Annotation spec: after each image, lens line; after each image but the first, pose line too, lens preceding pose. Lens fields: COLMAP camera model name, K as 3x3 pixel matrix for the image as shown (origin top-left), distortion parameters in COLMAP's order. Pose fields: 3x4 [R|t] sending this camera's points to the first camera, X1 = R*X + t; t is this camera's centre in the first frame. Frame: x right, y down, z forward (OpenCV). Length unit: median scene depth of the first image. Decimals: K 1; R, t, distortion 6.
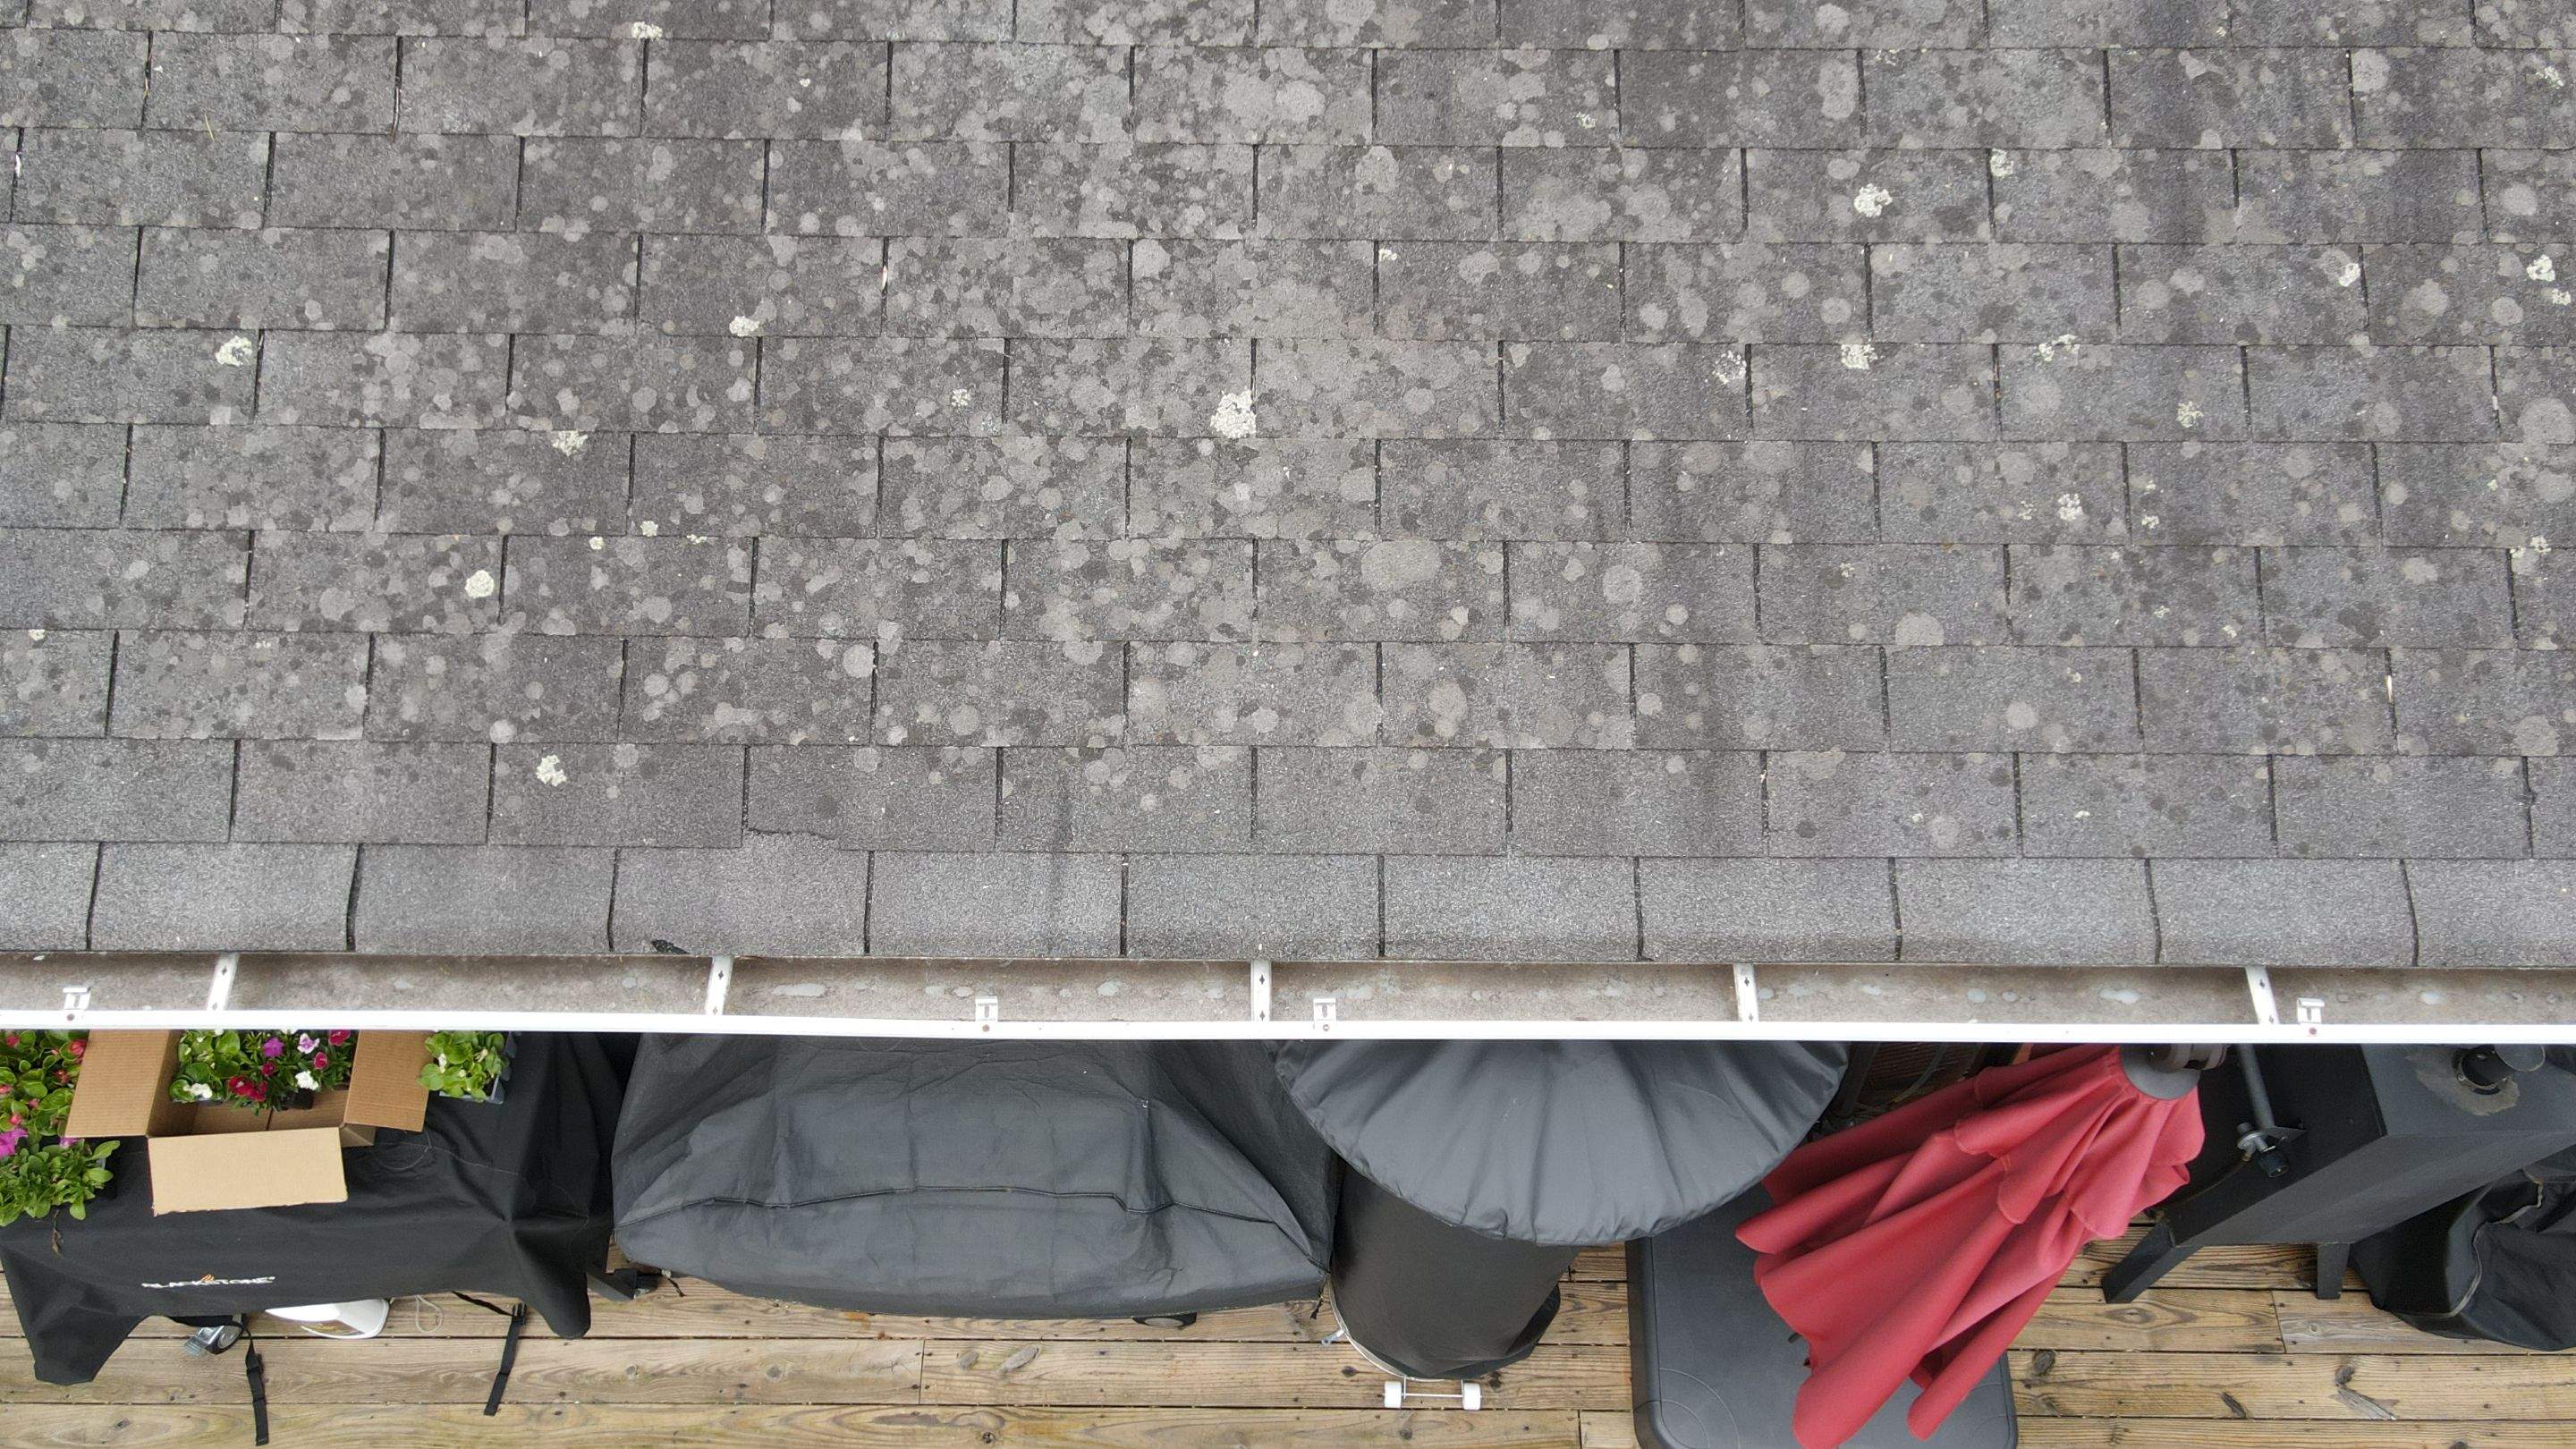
lens RADIAL K [[1873.4, 0, 1319.0], [0, 1873.4, 738.2], [0, 0, 1]] dist [-0.005381, 0.035544]
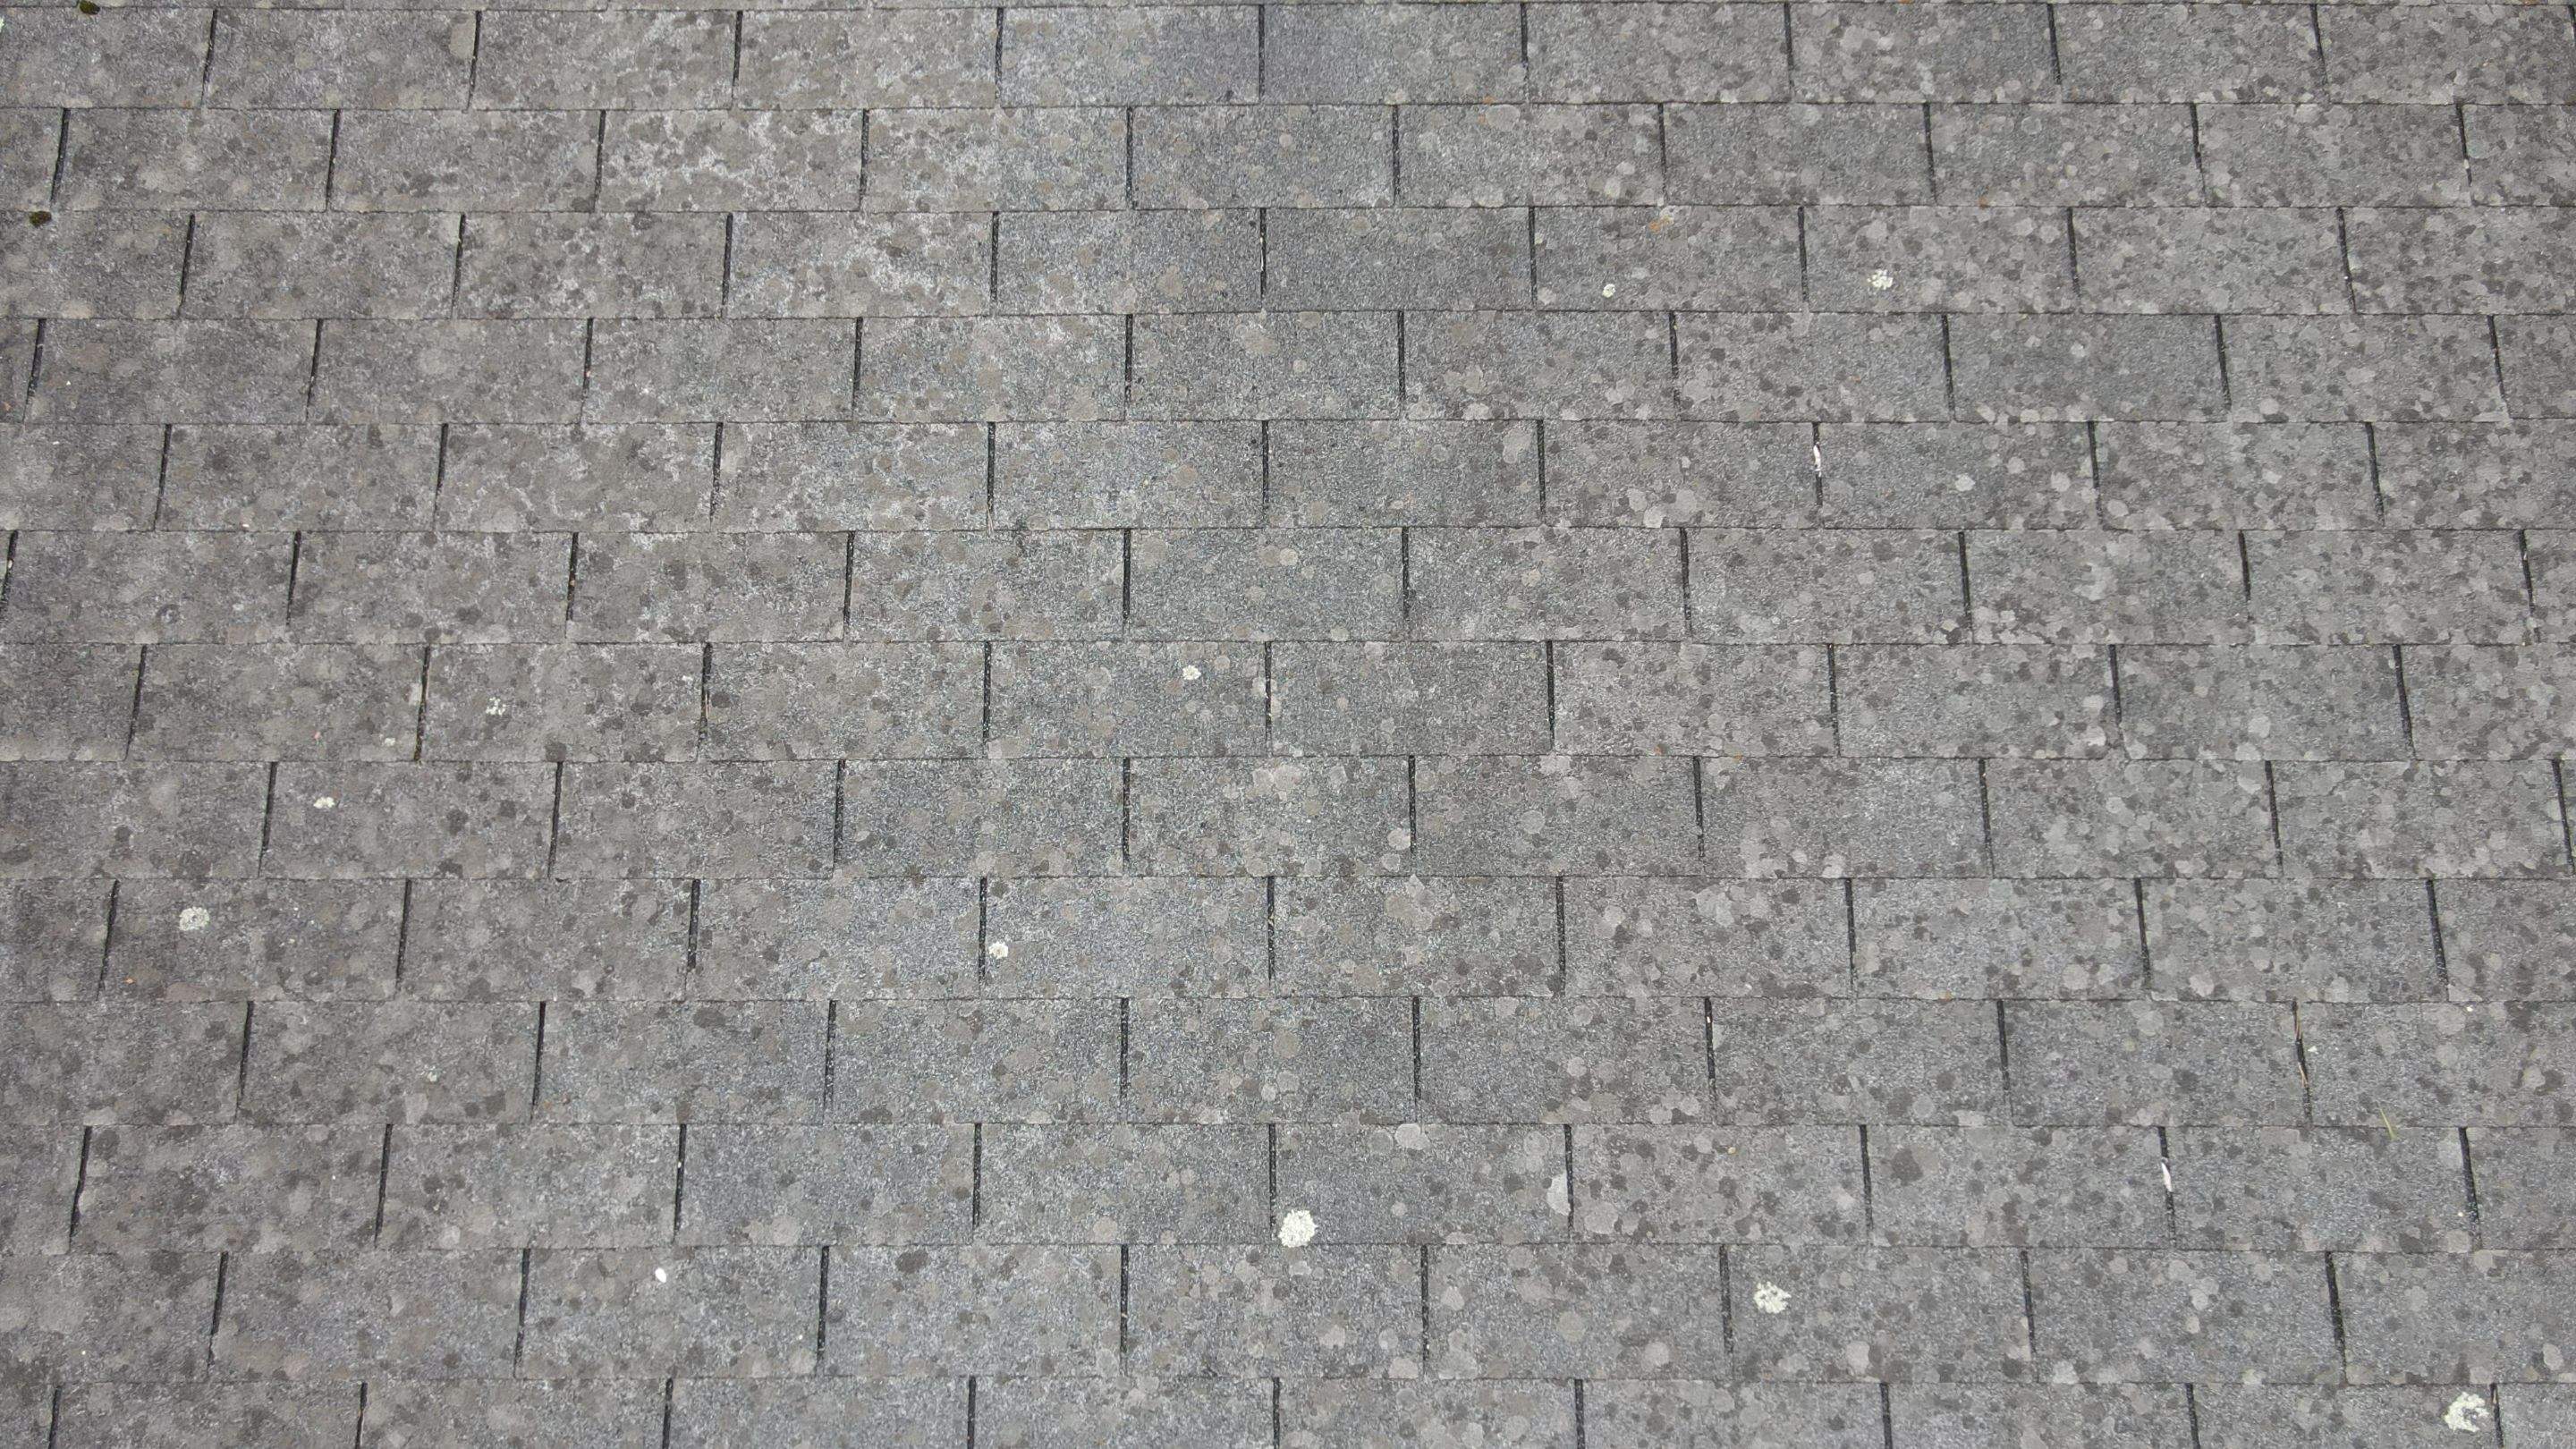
lens RADIAL K [[1873.4, 0, 1380.4], [0, 1873.4, 770.9], [0, 0, 1]] dist [-0.005381, 0.035544]
pose [[0.999904, -0.011434, -0.007820, -1.029015], [0.010672, 0.995760, -0.091365, -0.409875], [0.008832, 0.091273, 0.995787, 0.159765]]
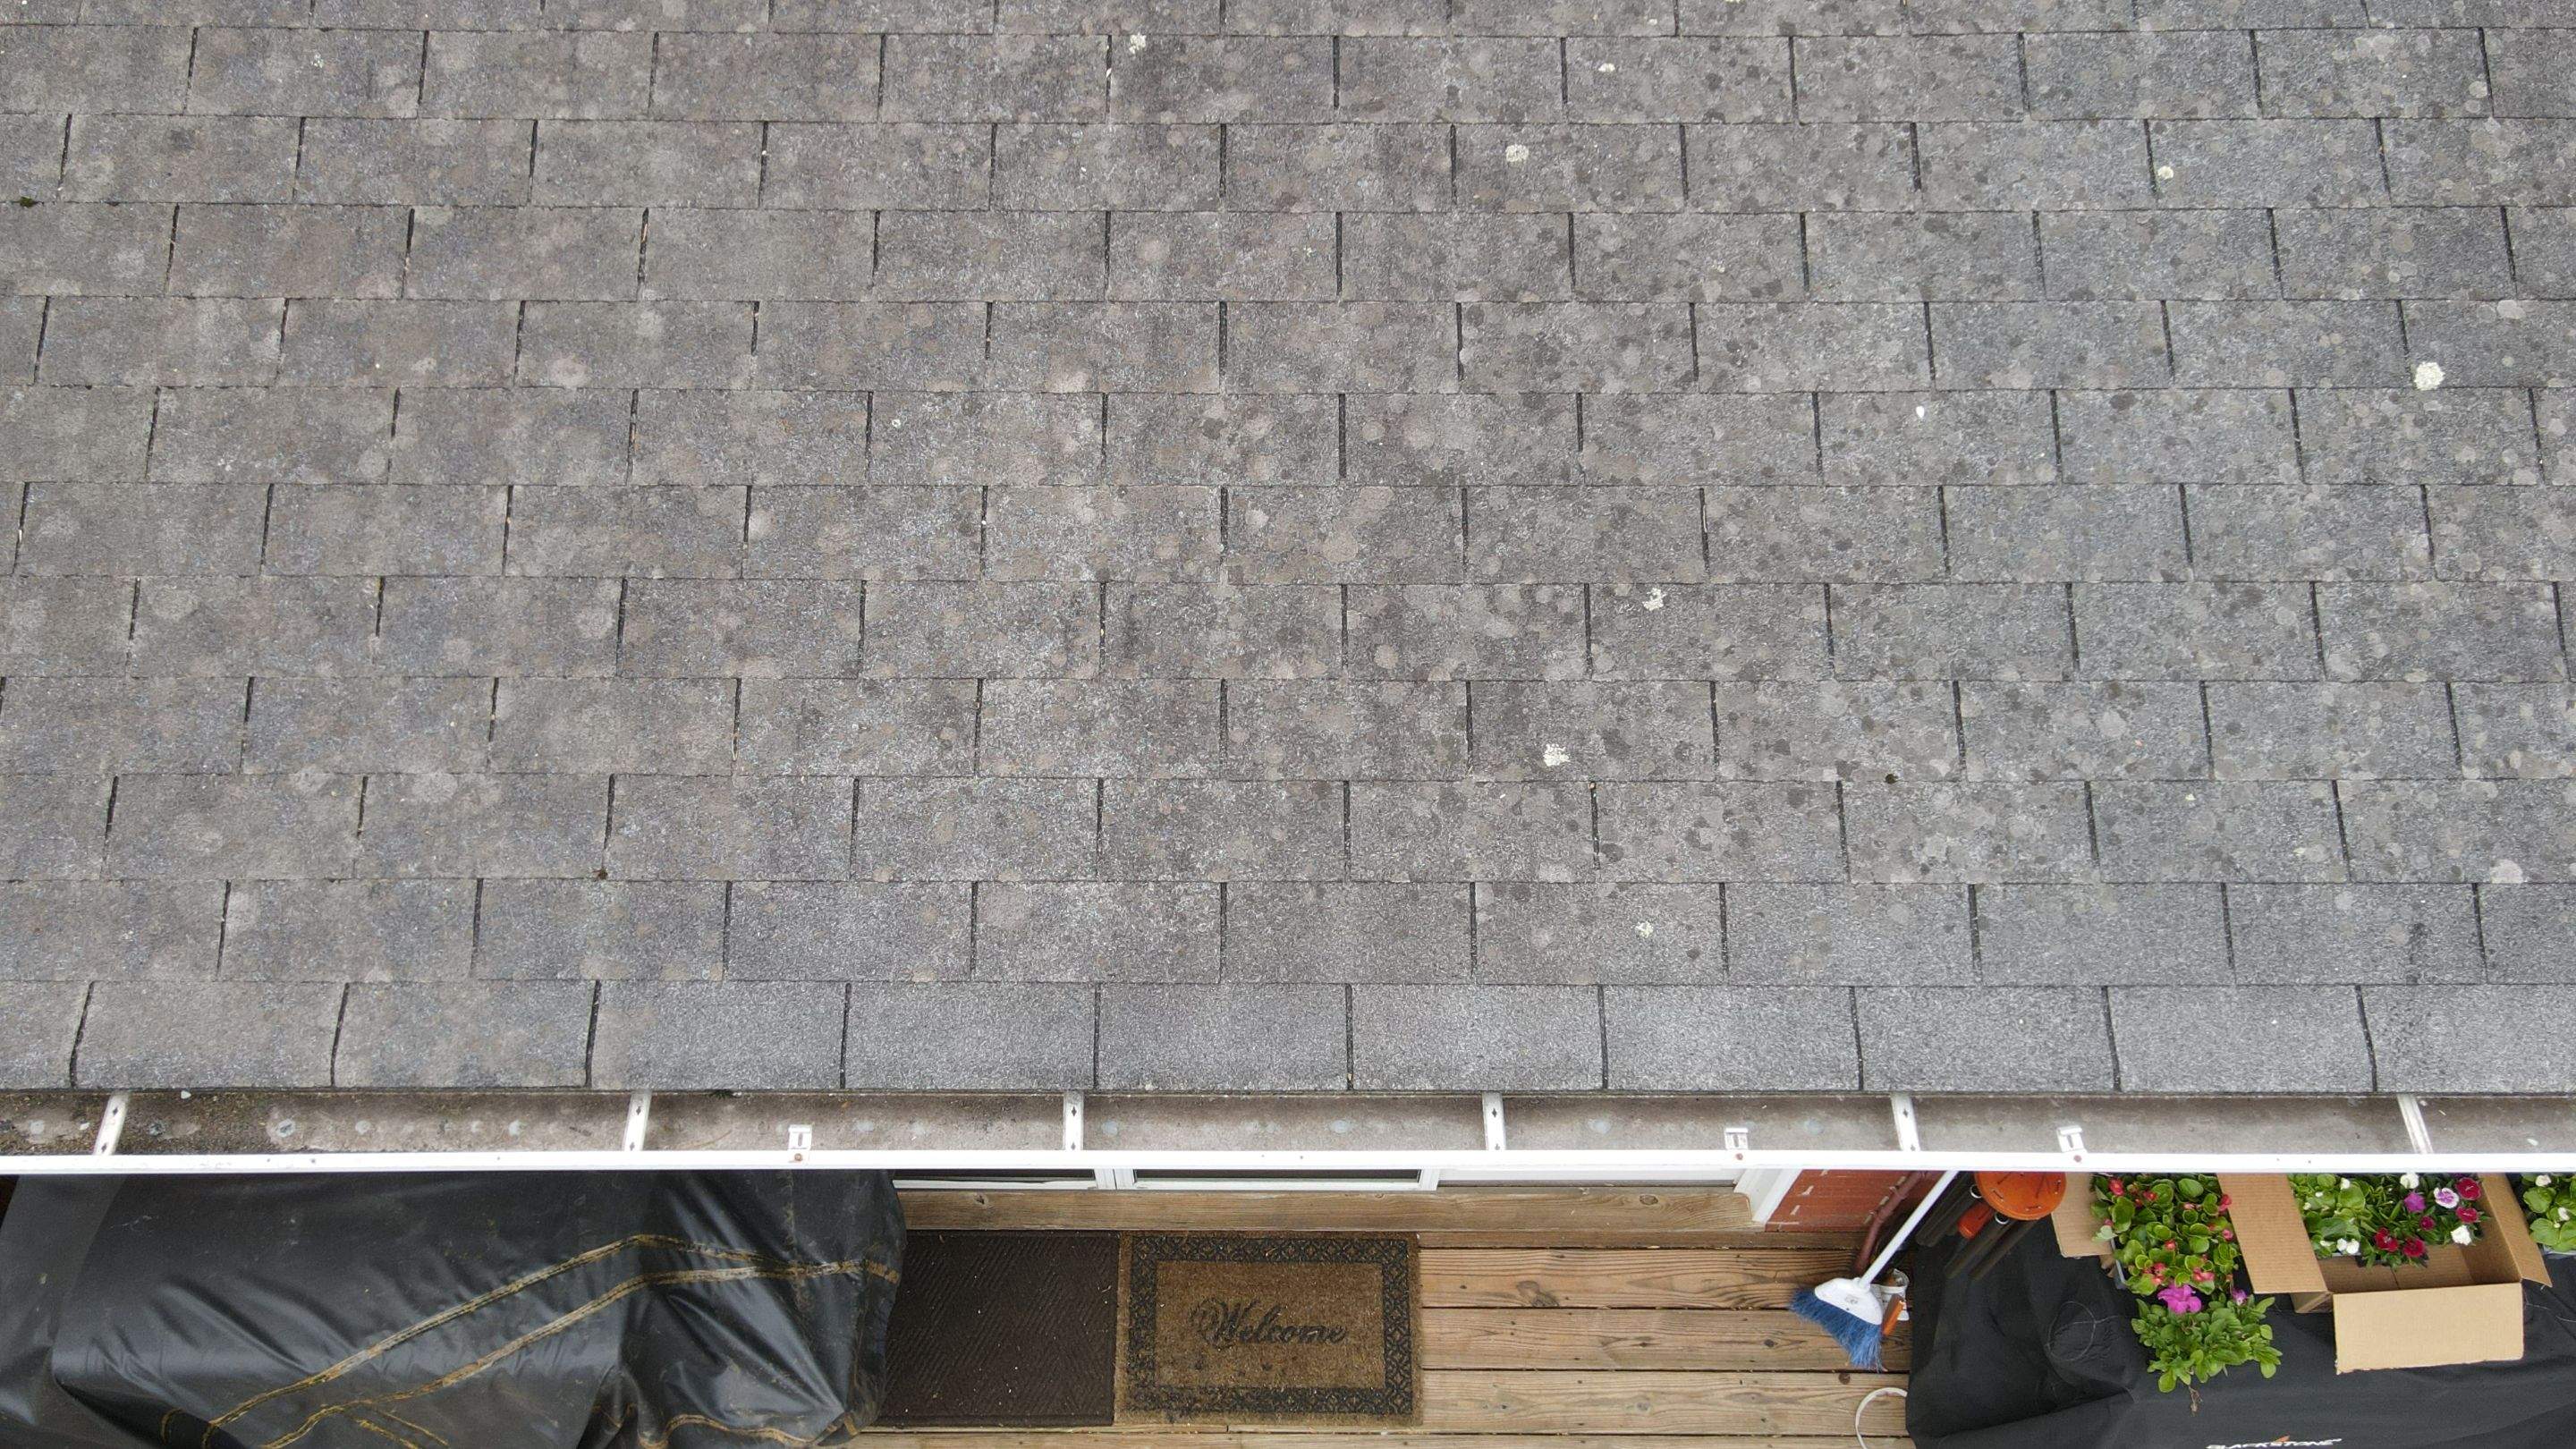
lens RADIAL K [[1873.4, 0, 1436.0], [0, 1873.4, 737.8], [0, 0, 1]] dist [-0.005381, 0.035544]
pose [[0.999910, -0.008530, -0.010398, -1.616335], [0.007626, 0.996432, -0.084053, -0.001308], [0.011078, 0.083966, 0.996407, -0.029806]]
